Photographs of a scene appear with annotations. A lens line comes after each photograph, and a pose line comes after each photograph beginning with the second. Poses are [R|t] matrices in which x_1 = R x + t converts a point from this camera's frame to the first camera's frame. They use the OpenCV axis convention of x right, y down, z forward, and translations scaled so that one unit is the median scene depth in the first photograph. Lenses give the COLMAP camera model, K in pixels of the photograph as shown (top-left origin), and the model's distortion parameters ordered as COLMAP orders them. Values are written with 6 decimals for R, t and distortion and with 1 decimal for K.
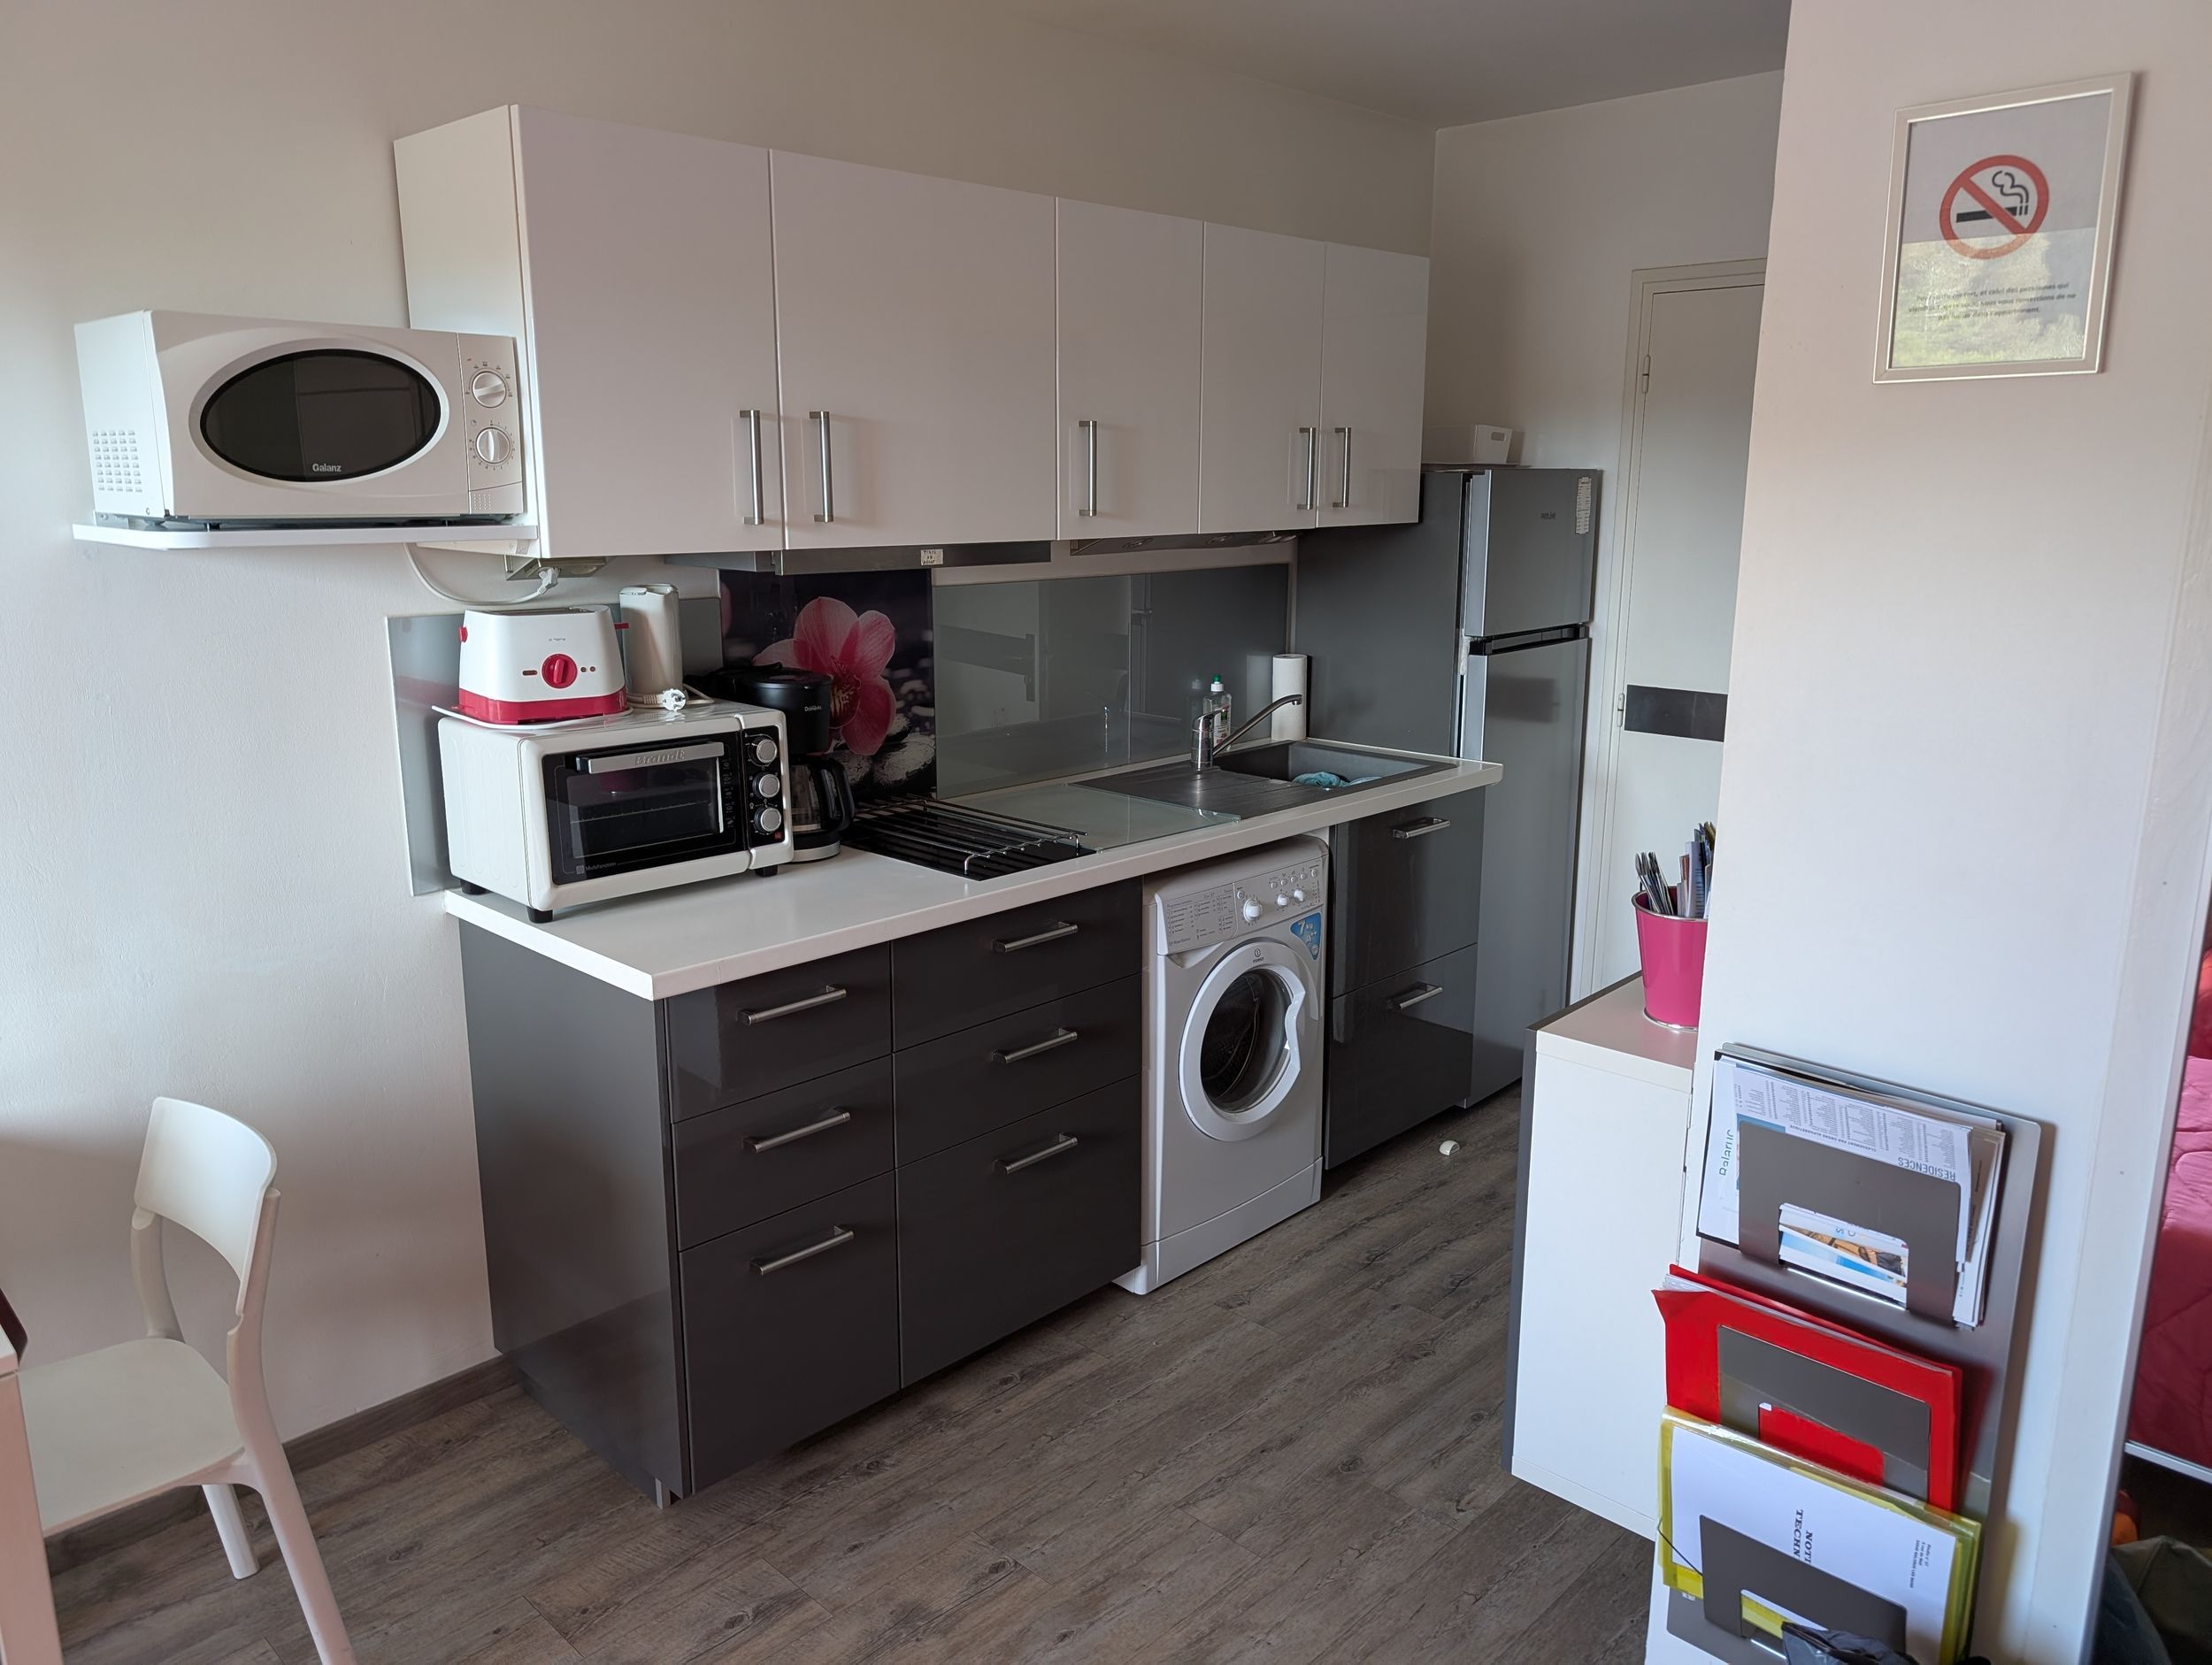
lens RADIAL K [[1578.8, 0, 1105.4], [0, 1578.8, 831.1], [0, 0, 1]] dist [0.006944, -0.000777]
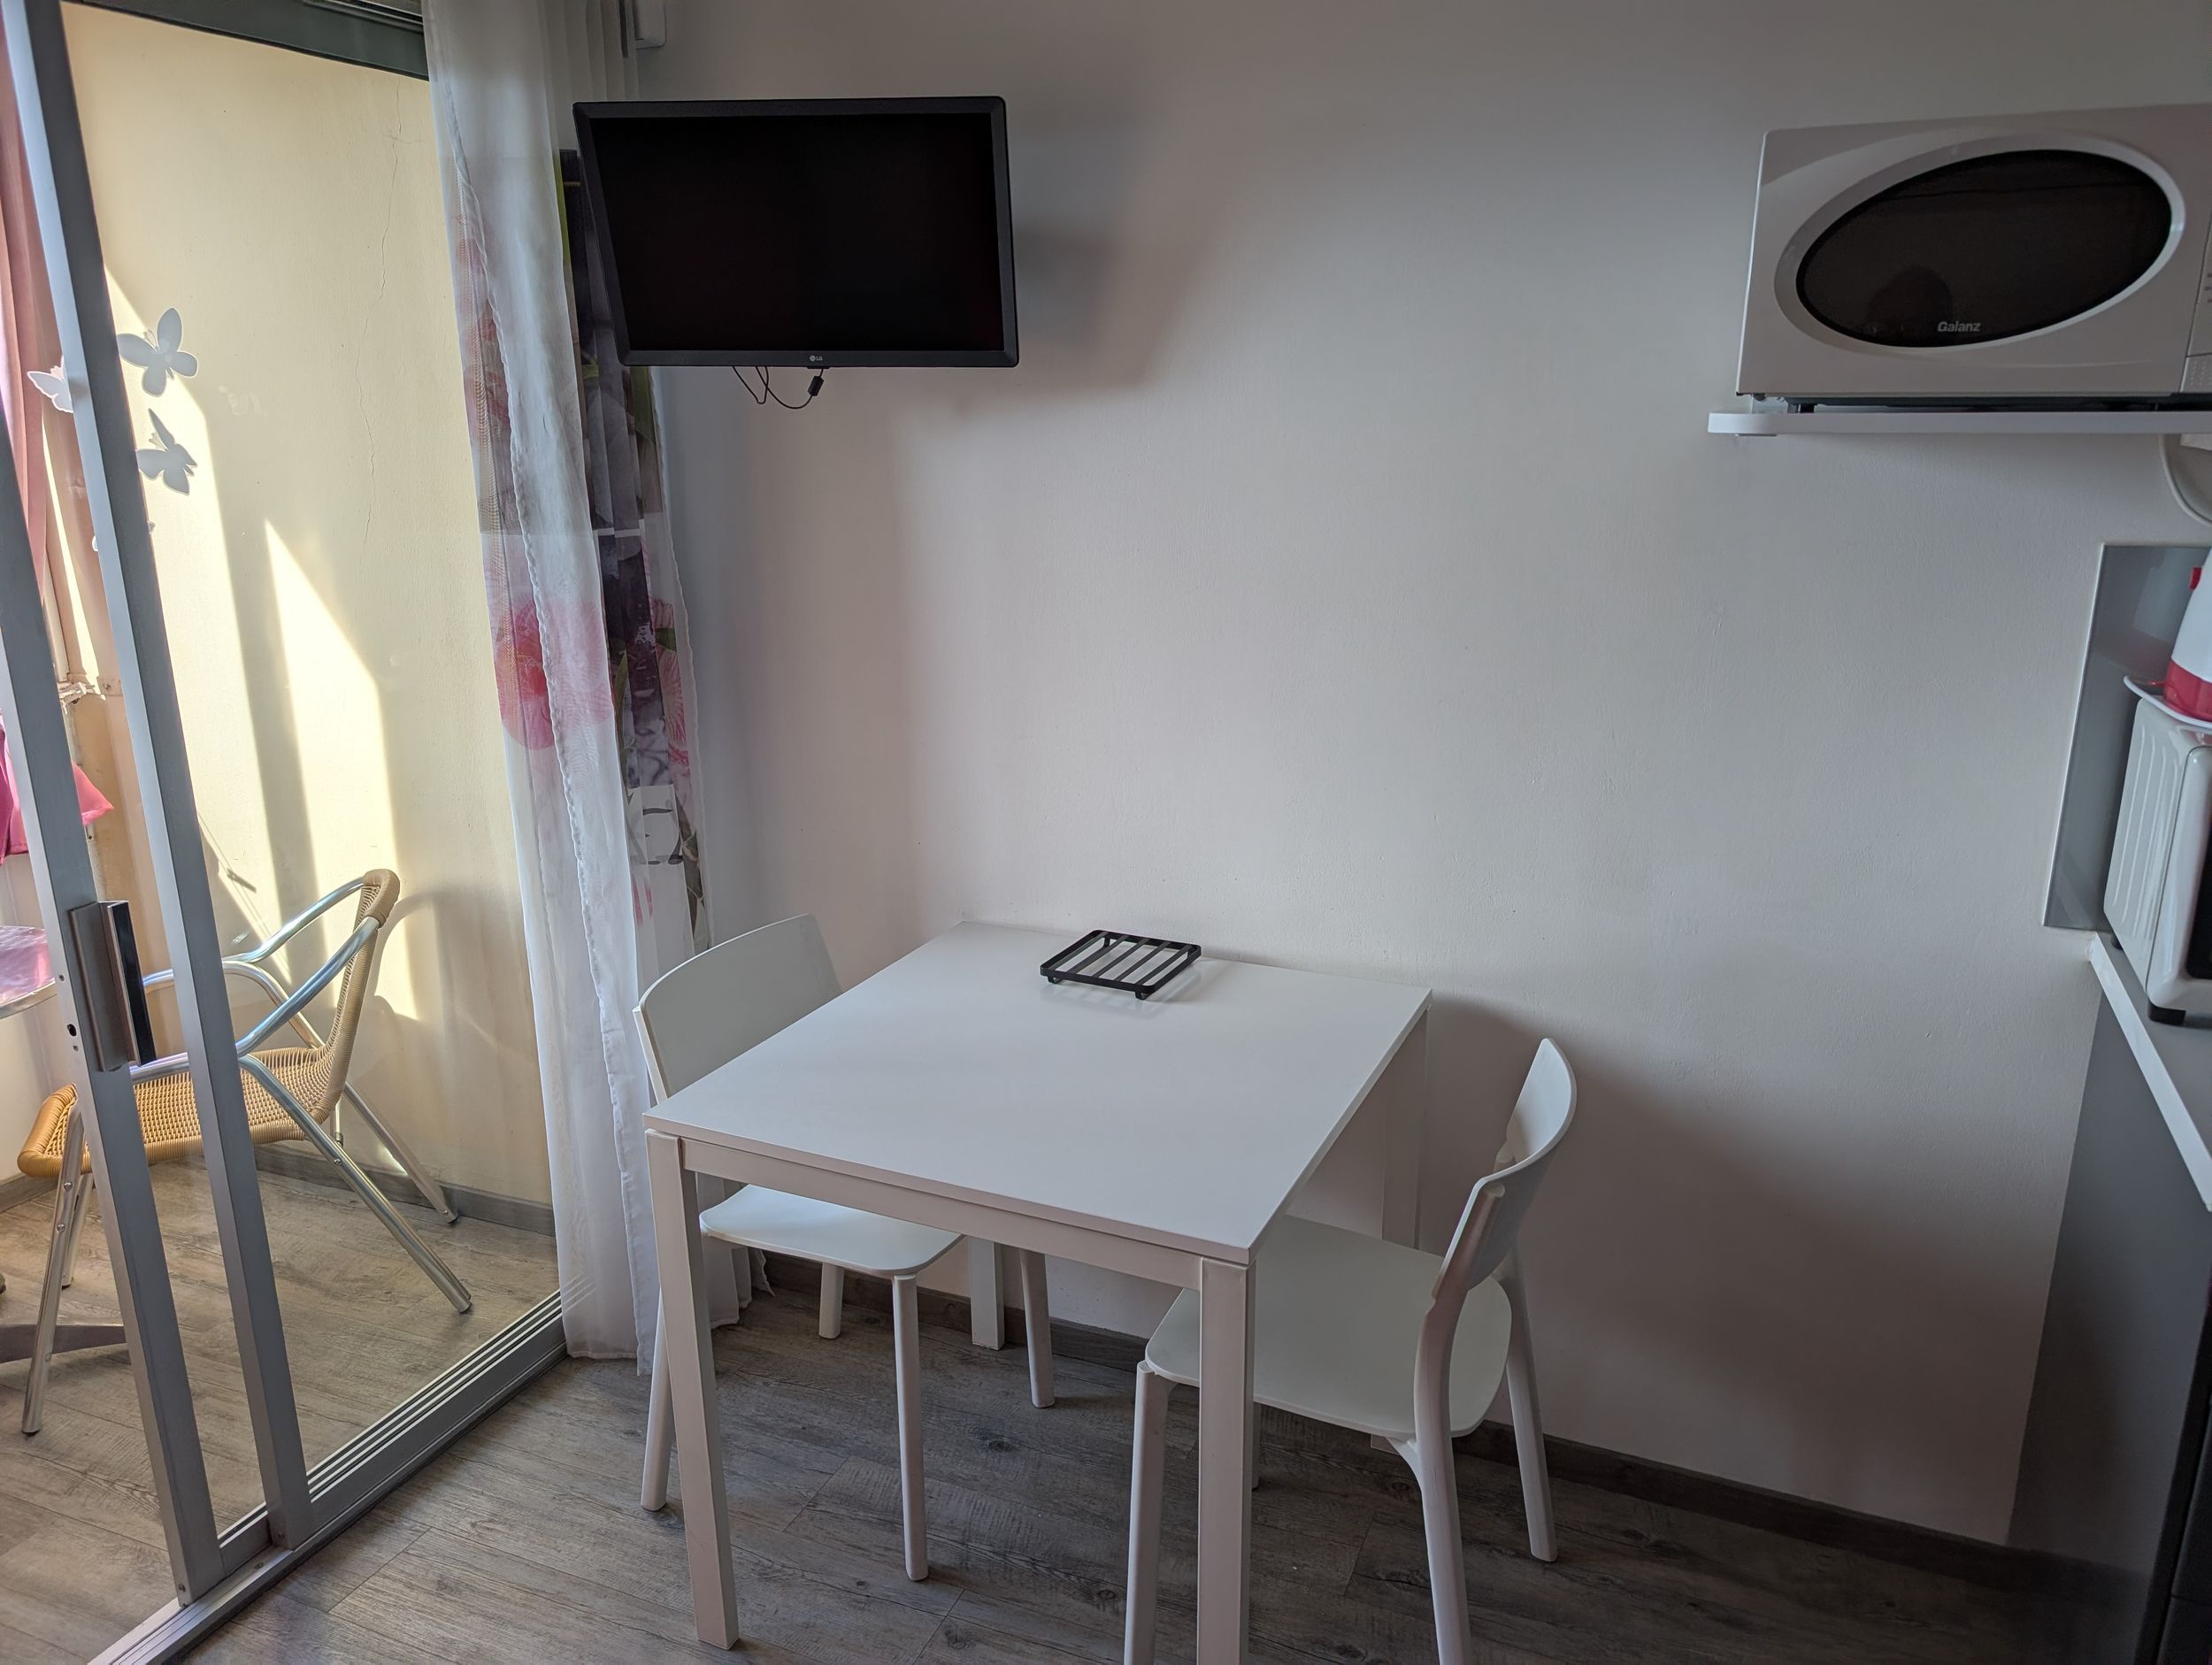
lens RADIAL K [[1578.8, 0, 1108.8], [0, 1578.8, 835.9], [0, 0, 1]] dist [0.006944, -0.000777]
pose [[0.347087, 0.249696, -0.903982, 0.074316], [-0.190986, 0.962525, 0.192537, -0.066748], [0.918180, 0.105821, 0.381768, 0.368262]]
